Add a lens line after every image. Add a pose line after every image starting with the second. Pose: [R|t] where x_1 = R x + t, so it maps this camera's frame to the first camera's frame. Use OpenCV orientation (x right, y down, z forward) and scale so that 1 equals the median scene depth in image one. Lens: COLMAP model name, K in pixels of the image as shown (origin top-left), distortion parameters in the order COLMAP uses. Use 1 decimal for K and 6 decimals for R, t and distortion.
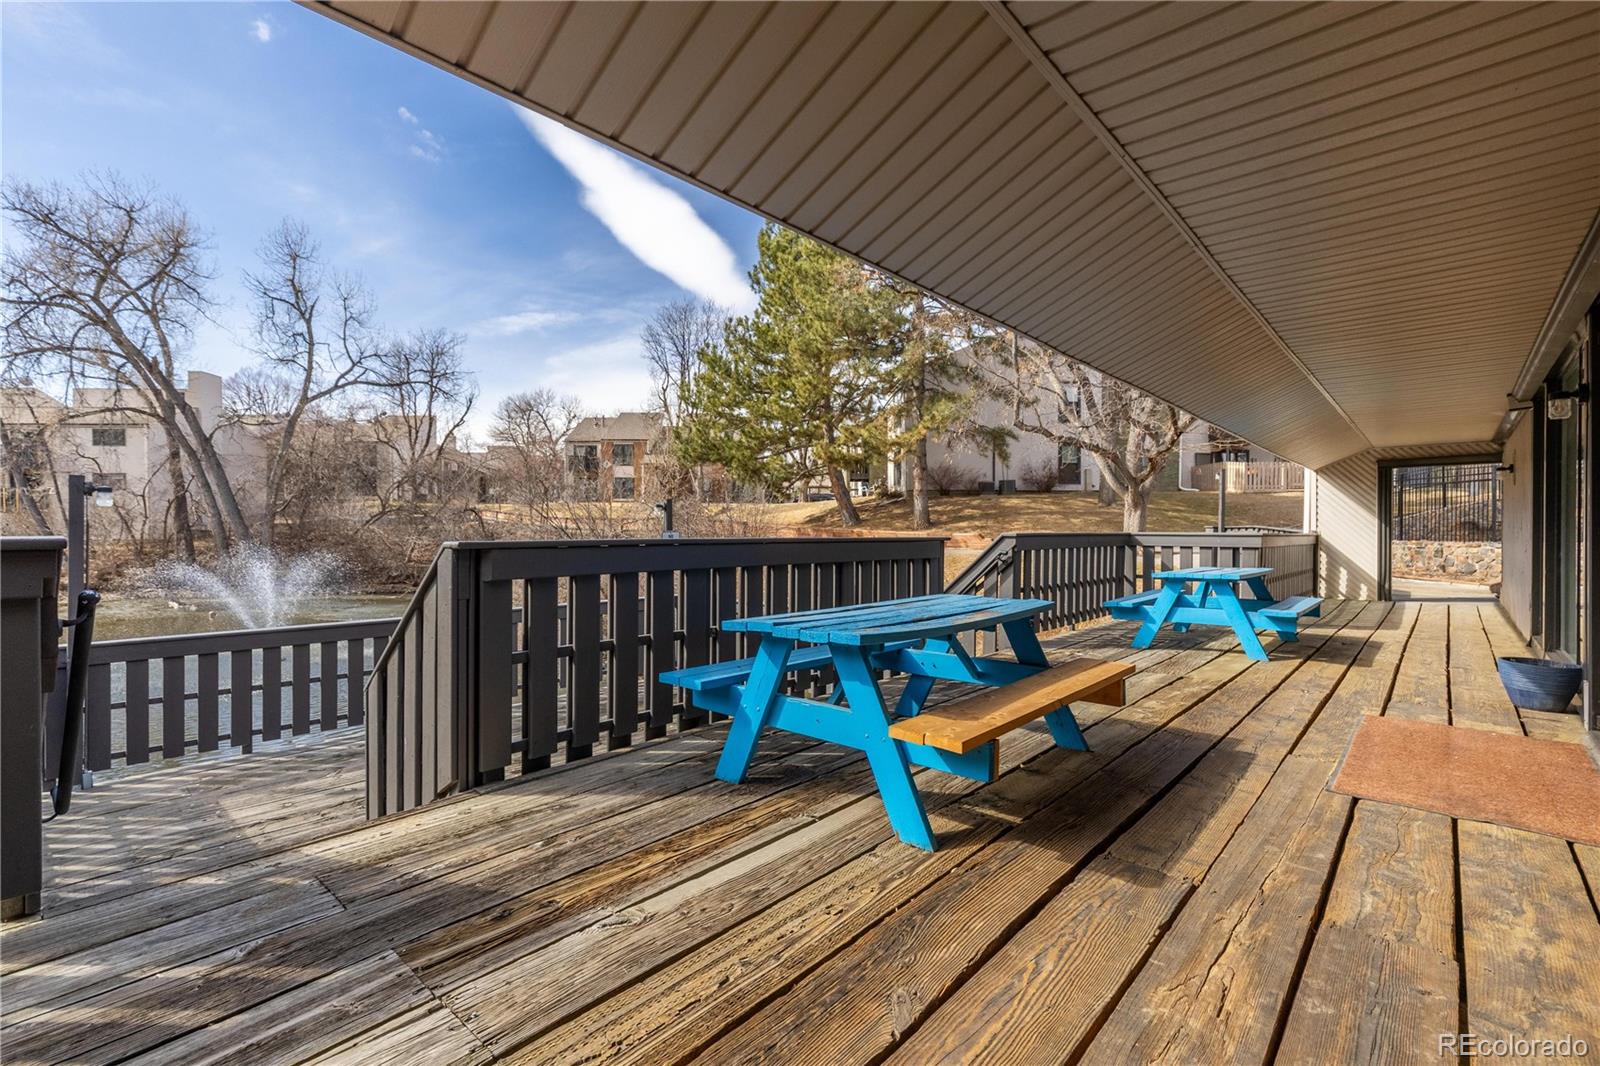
lens RADIAL K [[717.5, 0, 800.6], [0, 717.5, 531.5], [0, 0, 1]] dist [0.000827, 0.000330]
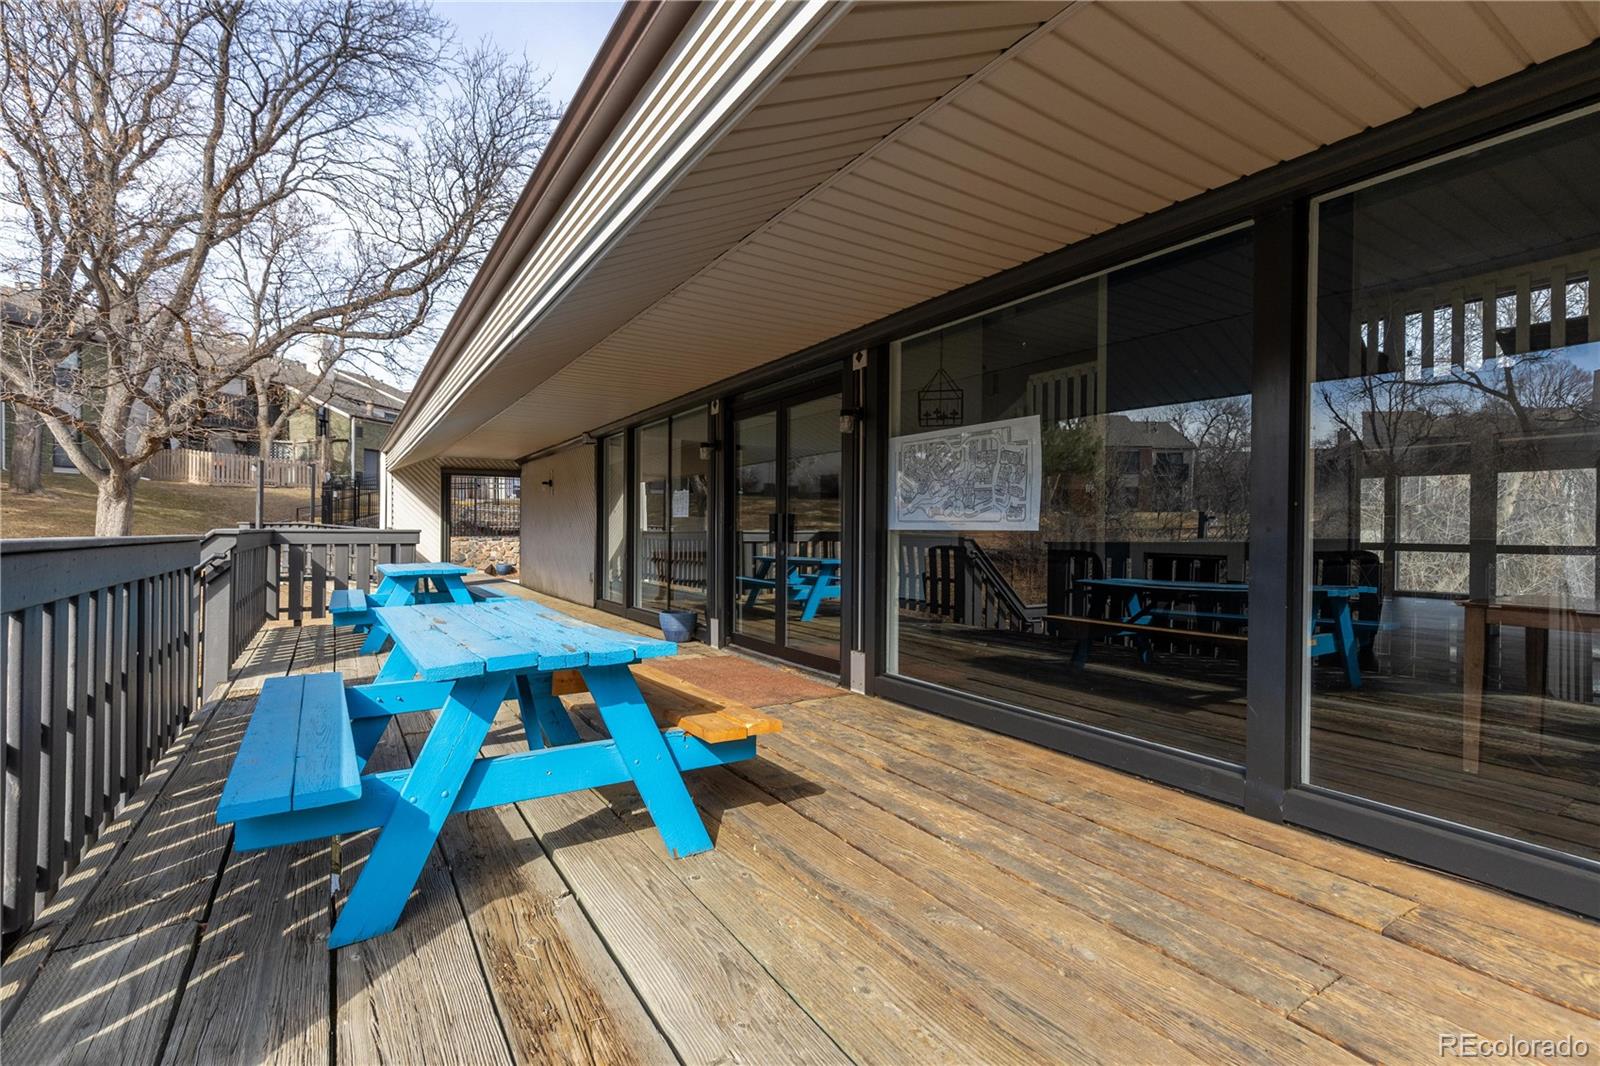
lens RADIAL K [[717.5, 0, 793.5], [0, 717.5, 531.1], [0, 0, 1]] dist [0.000827, 0.000330]
pose [[0.274139, -0.001822, 0.961688, -0.198141], [-0.001775, 0.999996, 0.002401, 0.000524], [-0.961688, -0.002365, 0.274135, 0.164743]]
